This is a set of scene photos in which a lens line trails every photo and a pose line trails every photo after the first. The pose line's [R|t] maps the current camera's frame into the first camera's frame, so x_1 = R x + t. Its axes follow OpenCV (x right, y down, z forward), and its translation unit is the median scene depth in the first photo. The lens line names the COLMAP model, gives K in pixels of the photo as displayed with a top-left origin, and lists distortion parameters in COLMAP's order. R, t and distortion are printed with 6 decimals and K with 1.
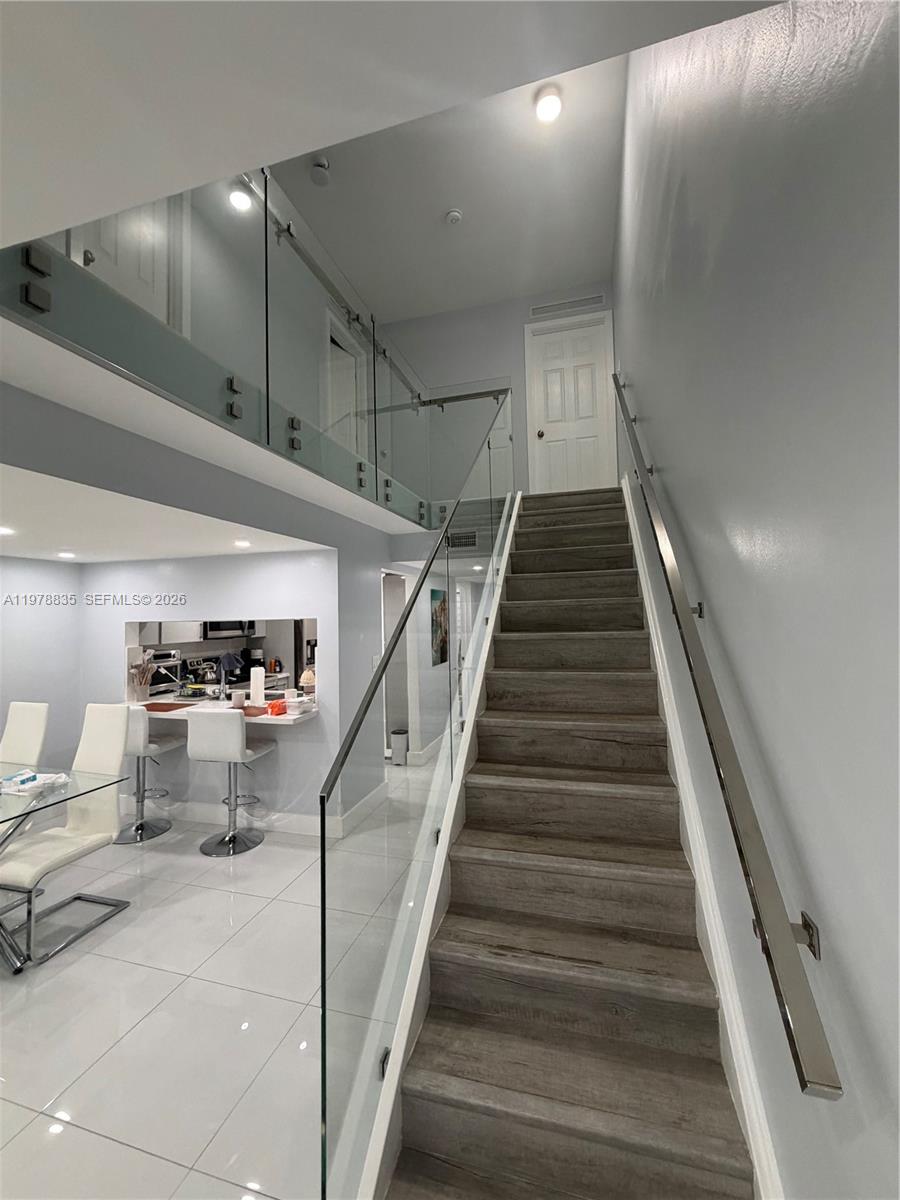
lens RADIAL K [[482.2, 0, 450.0], [0, 482.2, 600.0], [0, 0, 1]] dist [-0.003451, -0.000362]
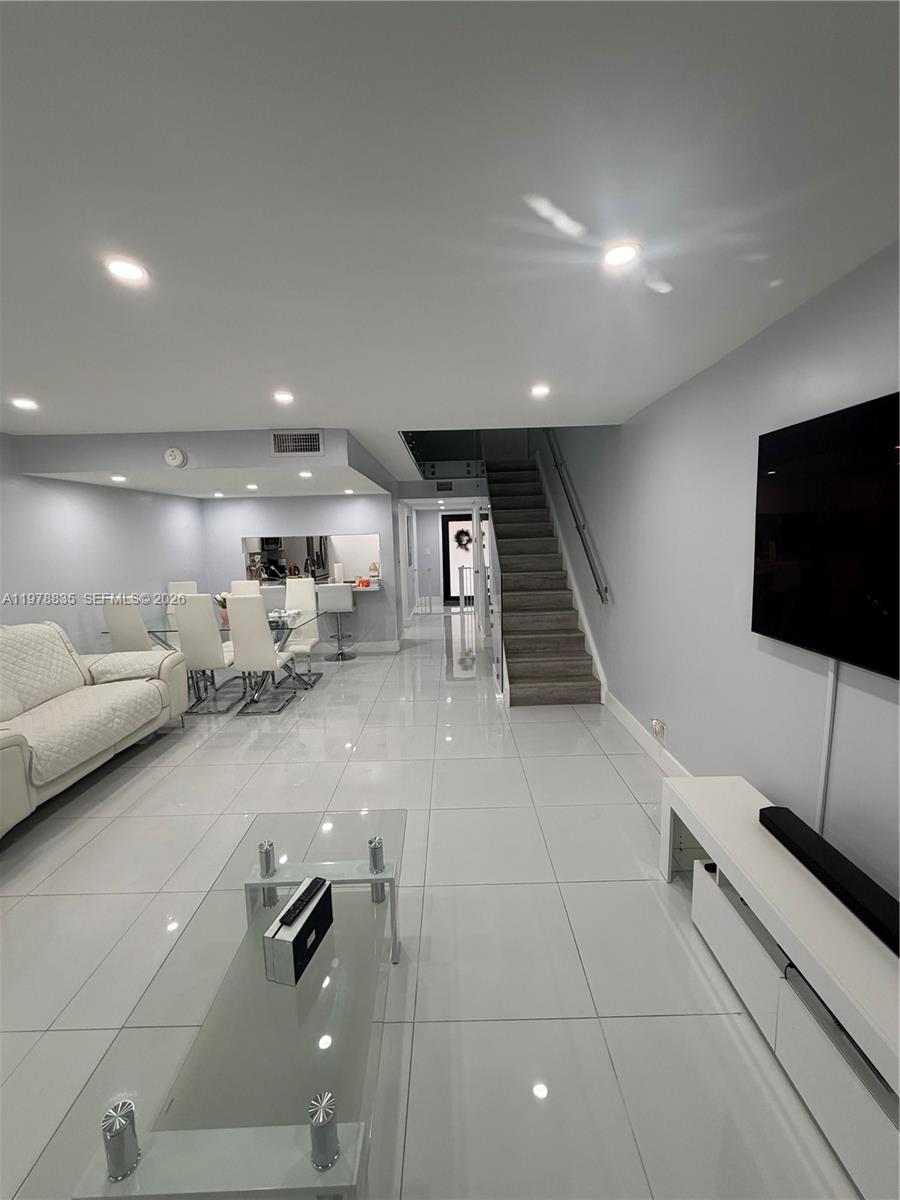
lens RADIAL K [[482.2, 0, 450.0], [0, 482.2, 600.0], [0, 0, 1]] dist [-0.003451, -0.000362]
pose [[0.961990, -0.043672, 0.269570, -0.557662], [-0.000795, 0.986678, 0.162685, -0.011333], [-0.273084, -0.156716, 0.949139, -0.857159]]
